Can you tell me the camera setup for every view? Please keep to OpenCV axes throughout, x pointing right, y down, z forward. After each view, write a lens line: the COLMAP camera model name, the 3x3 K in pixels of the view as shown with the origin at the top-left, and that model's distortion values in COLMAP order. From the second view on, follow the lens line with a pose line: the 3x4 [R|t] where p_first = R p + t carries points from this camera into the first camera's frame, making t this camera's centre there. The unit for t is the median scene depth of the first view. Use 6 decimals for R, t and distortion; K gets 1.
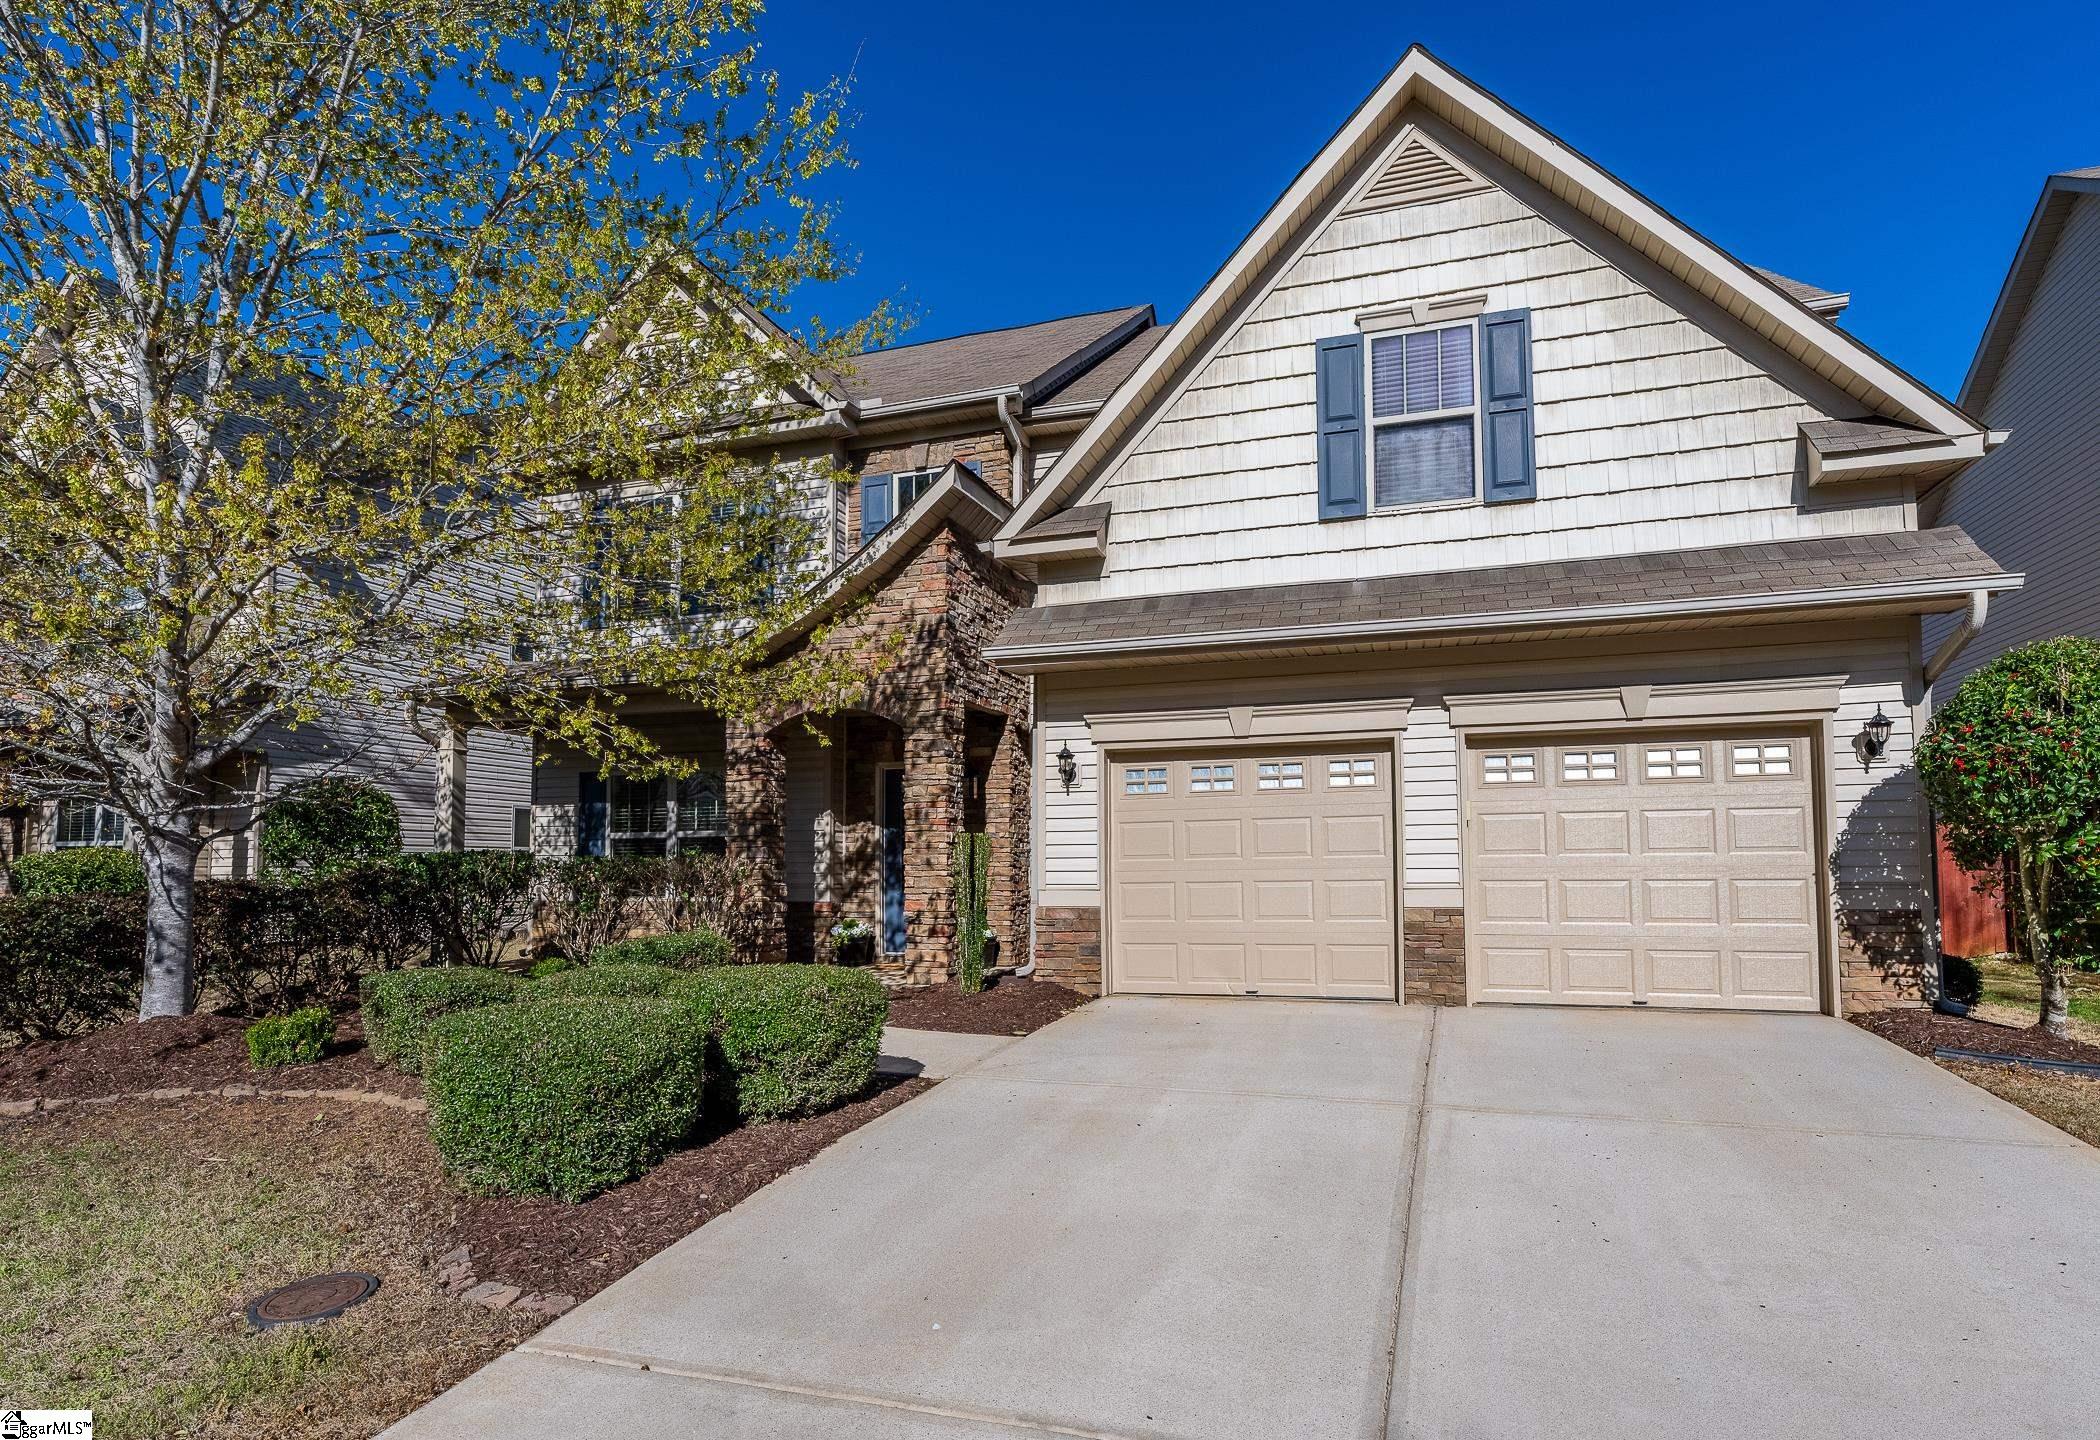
lens RADIAL K [[1089.6, 0, 1051.0], [0, 1089.6, 807.9], [0, 0, 1]] dist [-0.004047, 0.001012]
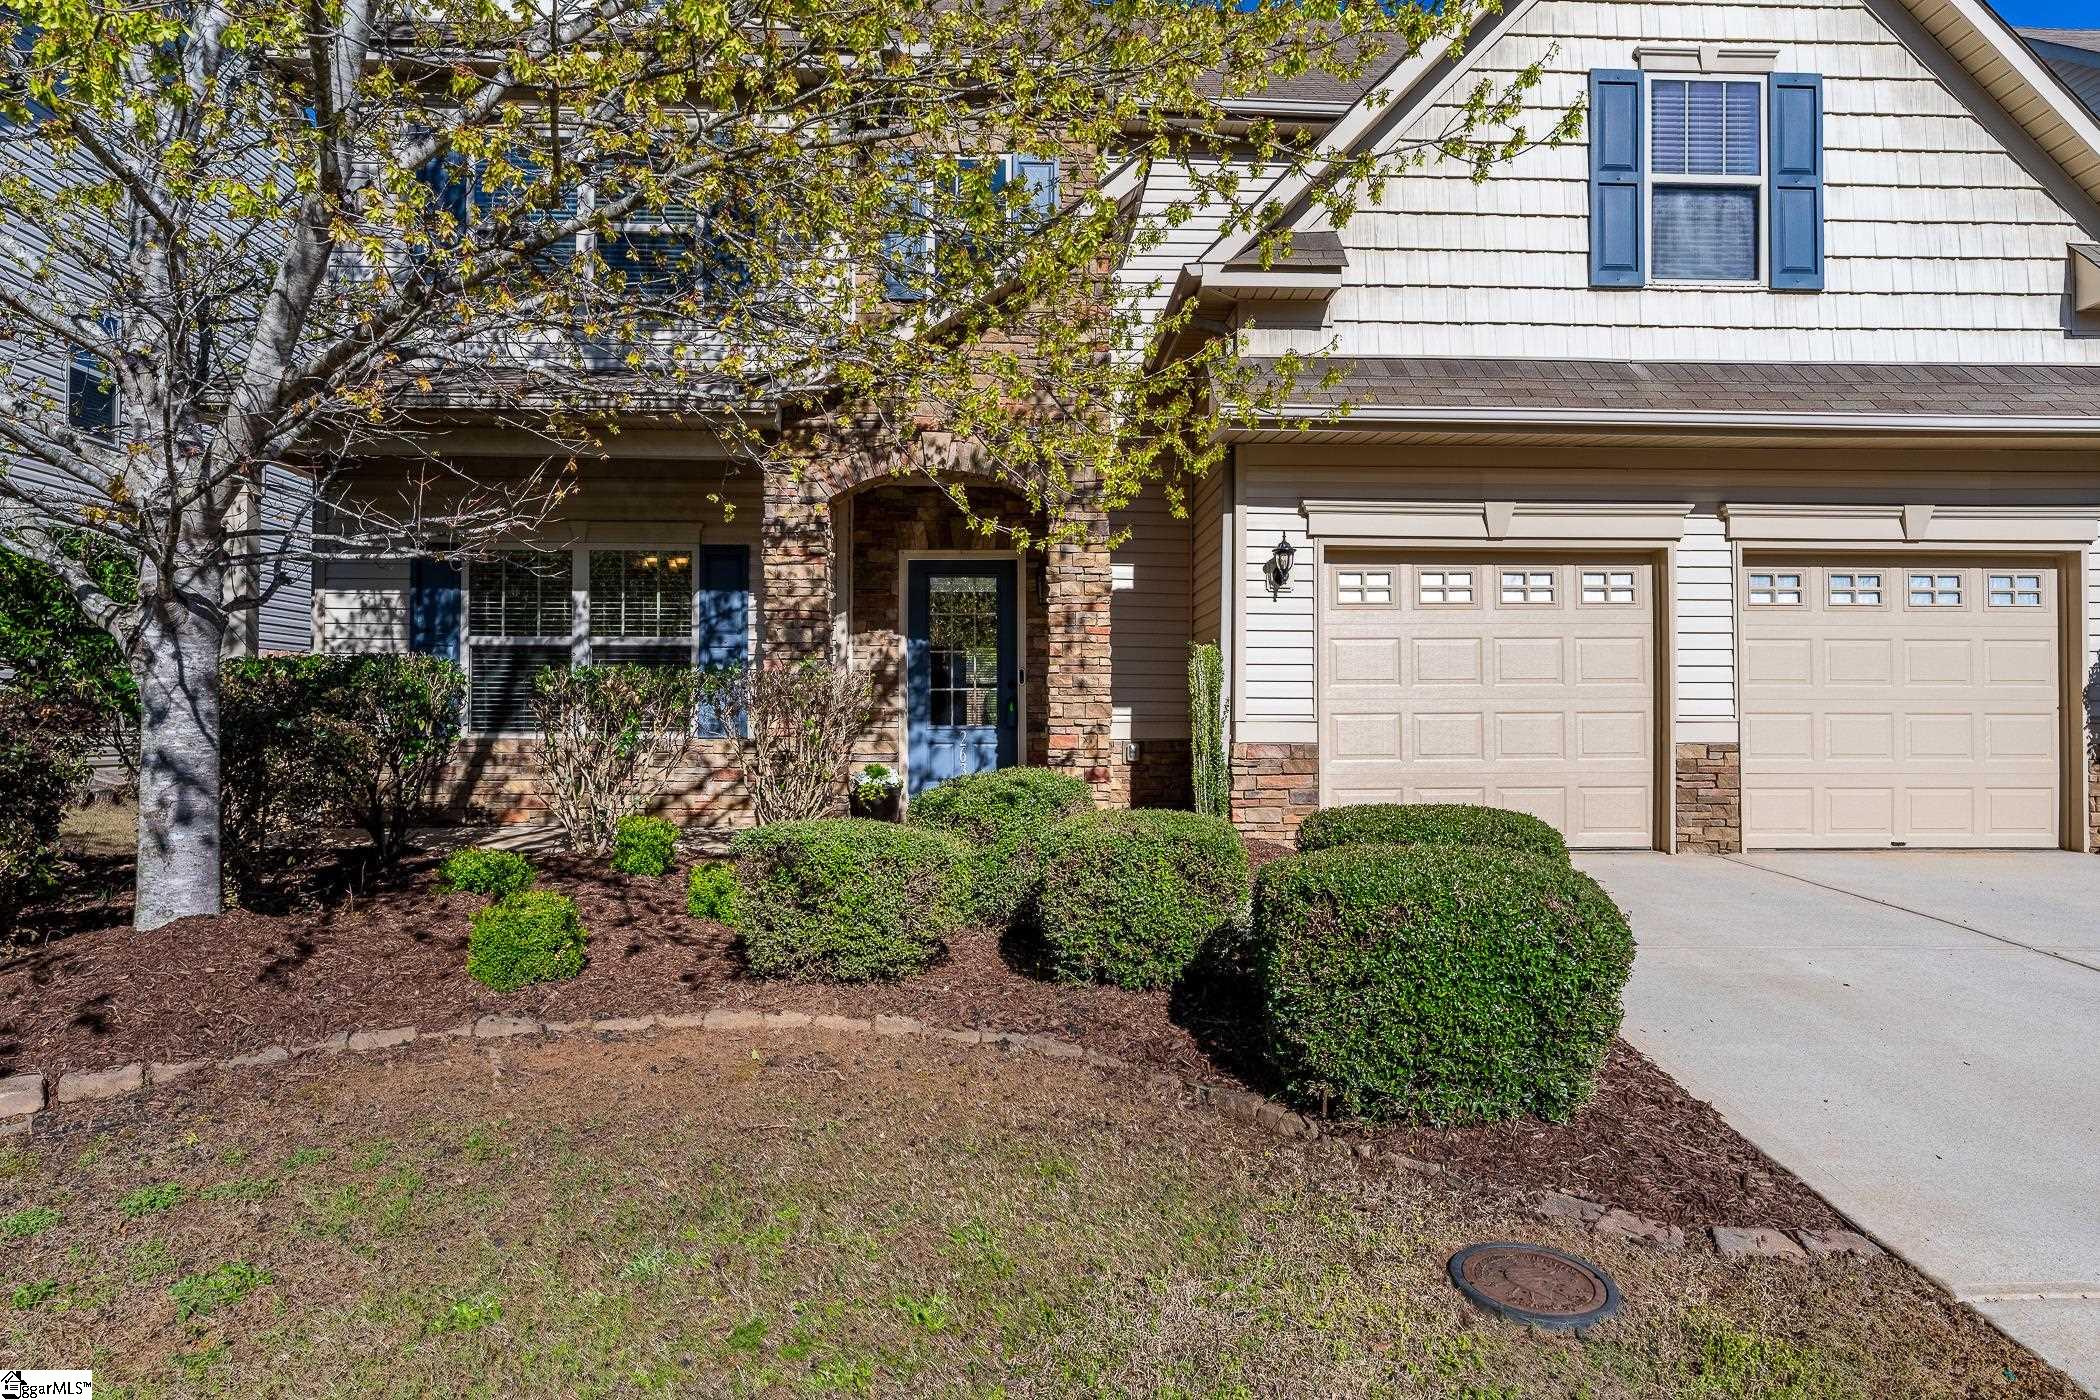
lens RADIAL K [[1371.9, 0, 1050.6], [0, 1371.9, 692.5], [0, 0, 1]] dist [-0.000595, -0.002936]
pose [[0.939184, 0.016508, 0.343018, -0.520337], [-0.029336, 0.999049, 0.032244, 0.029529], [-0.342160, -0.040346, 0.938775, 0.135167]]
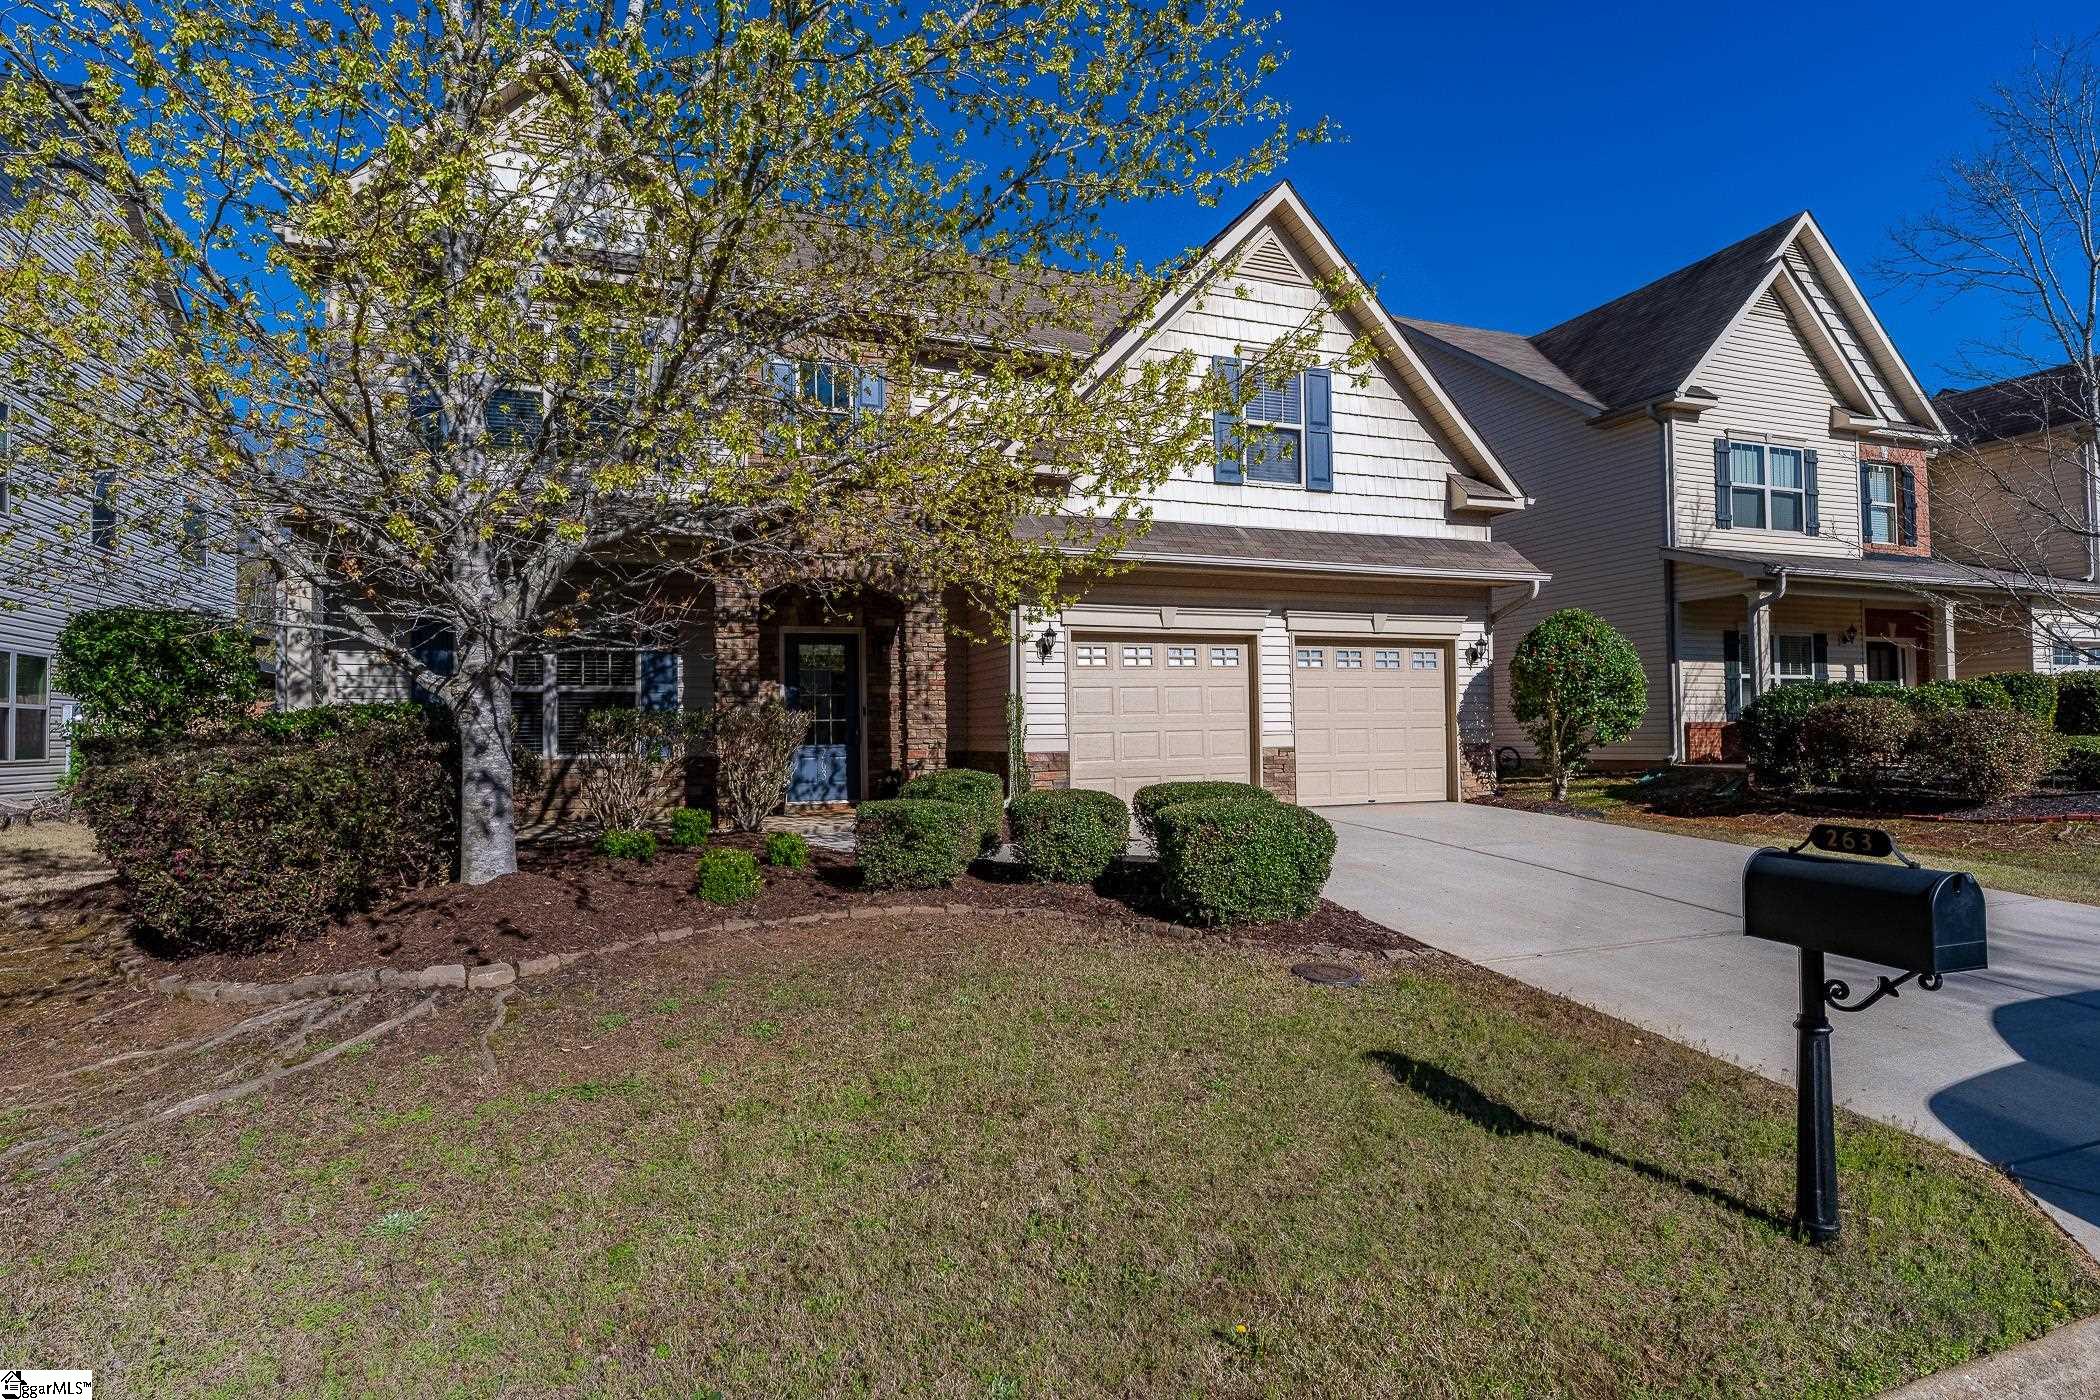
lens RADIAL K [[1068.8, 0, 1050.7], [0, 1068.8, 706.3], [0, 0, 1]] dist [-0.007074, -0.000498]
pose [[0.784943, 0.012376, 0.619445, -0.823579], [-0.028129, 0.999481, 0.015675, 0.018875], [-0.618929, -0.029729, 0.784884, 0.011300]]
